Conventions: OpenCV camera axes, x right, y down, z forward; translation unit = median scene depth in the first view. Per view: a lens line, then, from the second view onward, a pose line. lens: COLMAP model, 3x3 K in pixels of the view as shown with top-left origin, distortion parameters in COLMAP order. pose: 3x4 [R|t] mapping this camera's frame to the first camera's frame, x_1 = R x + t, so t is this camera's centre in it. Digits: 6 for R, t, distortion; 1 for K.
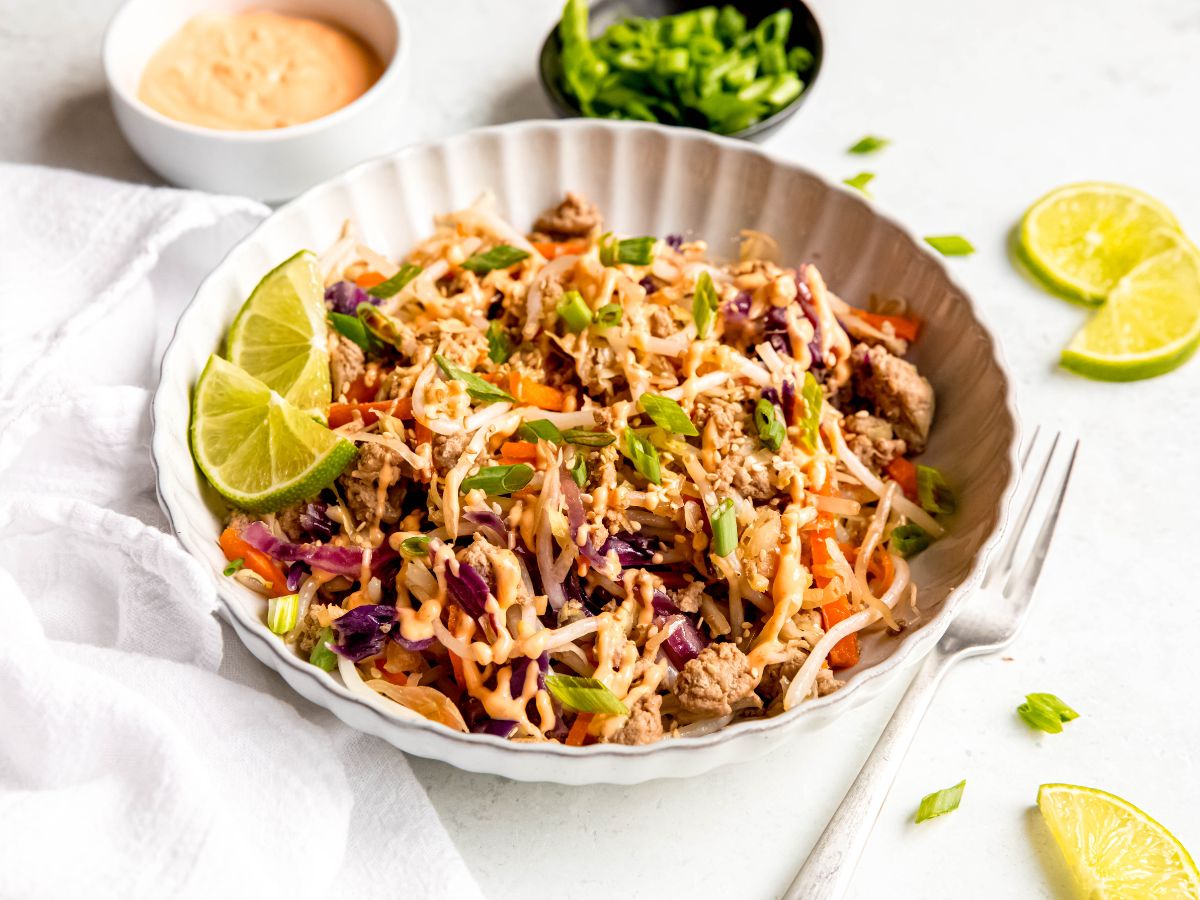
lens RADIAL K [[2278.3, 0, 599.0], [0, 2278.3, 455.3], [0, 0, 1]] dist [0.054302, 0.000000]
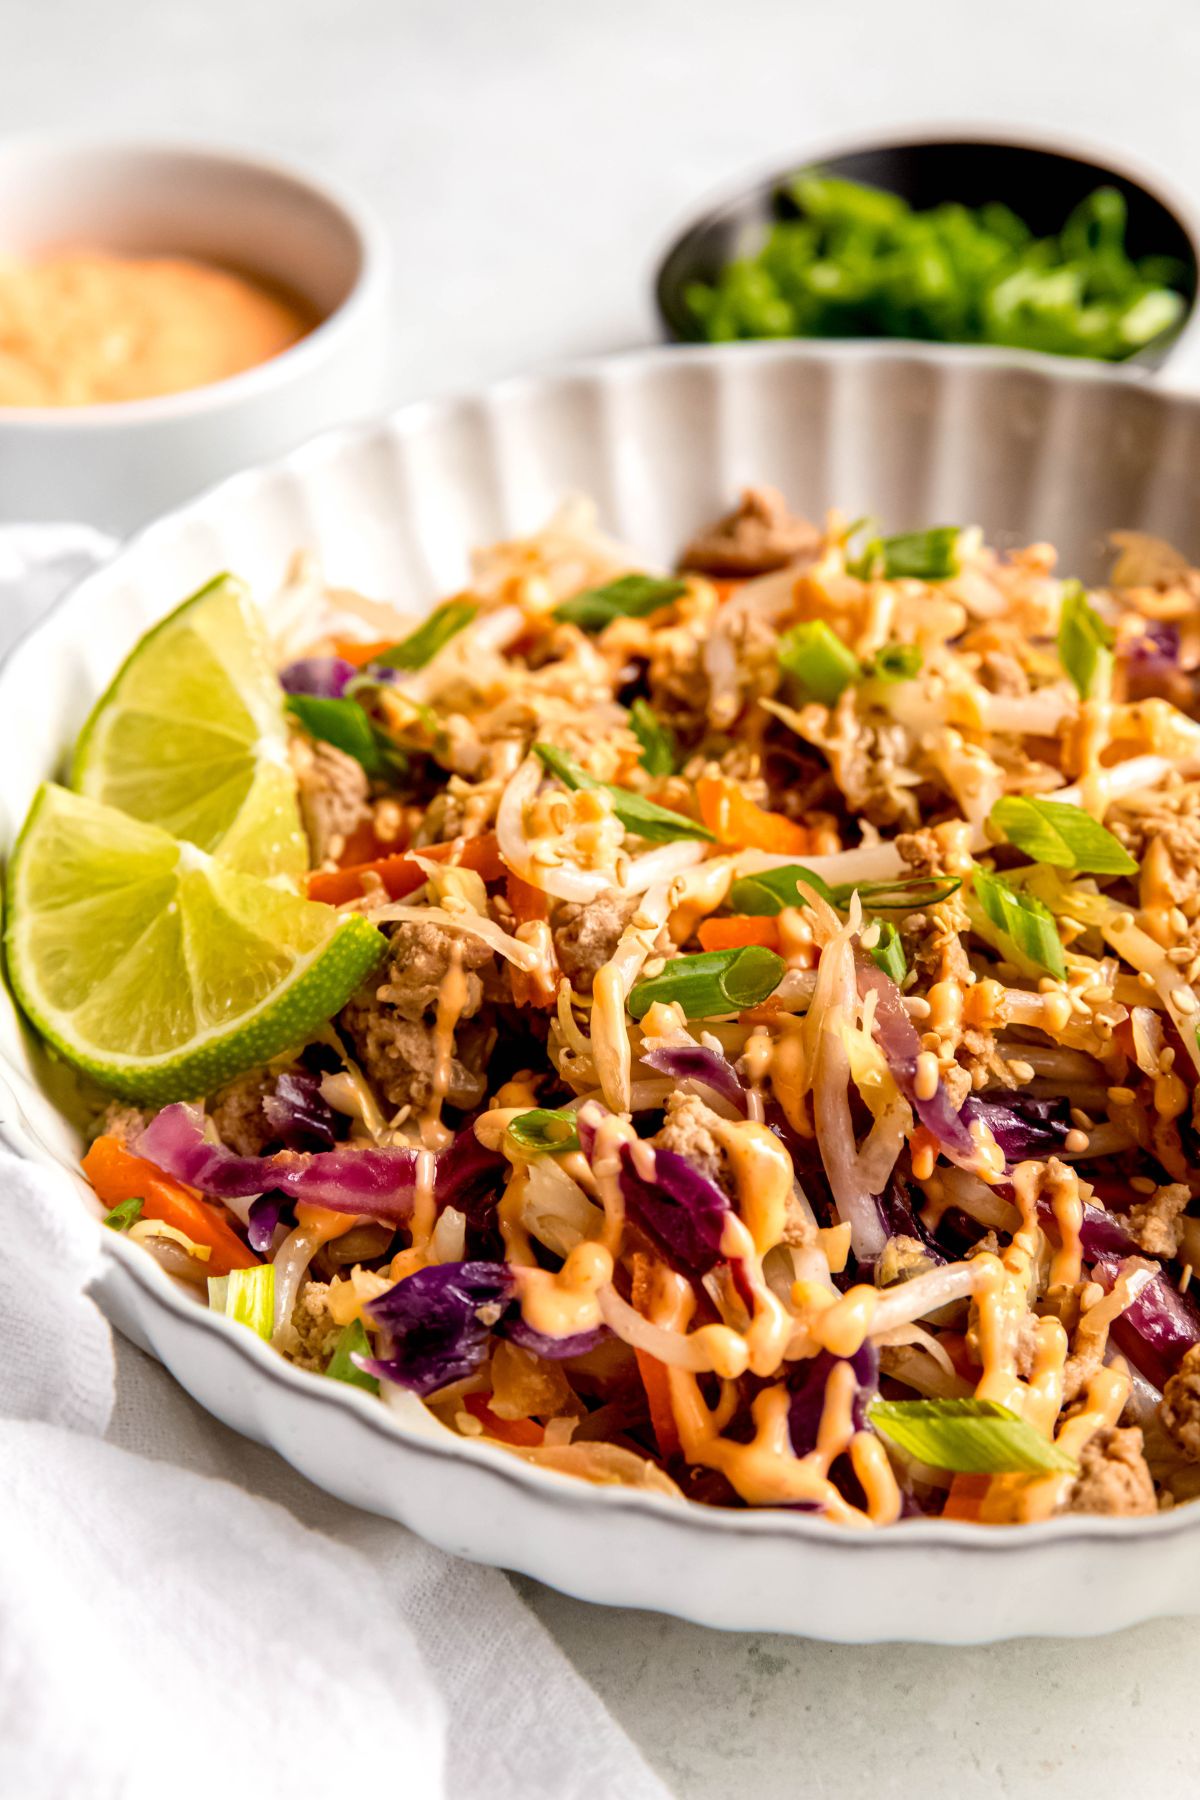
lens RADIAL K [[3388.8, 0, 606.3], [0, 3388.8, 1009.4], [0, 0, 1]] dist [0.113335, 0.000000]
pose [[0.997701, -0.054614, 0.040124, -0.091261], [0.059160, 0.990694, -0.122575, 0.095964], [-0.033057, 0.124667, 0.991648, 0.343035]]
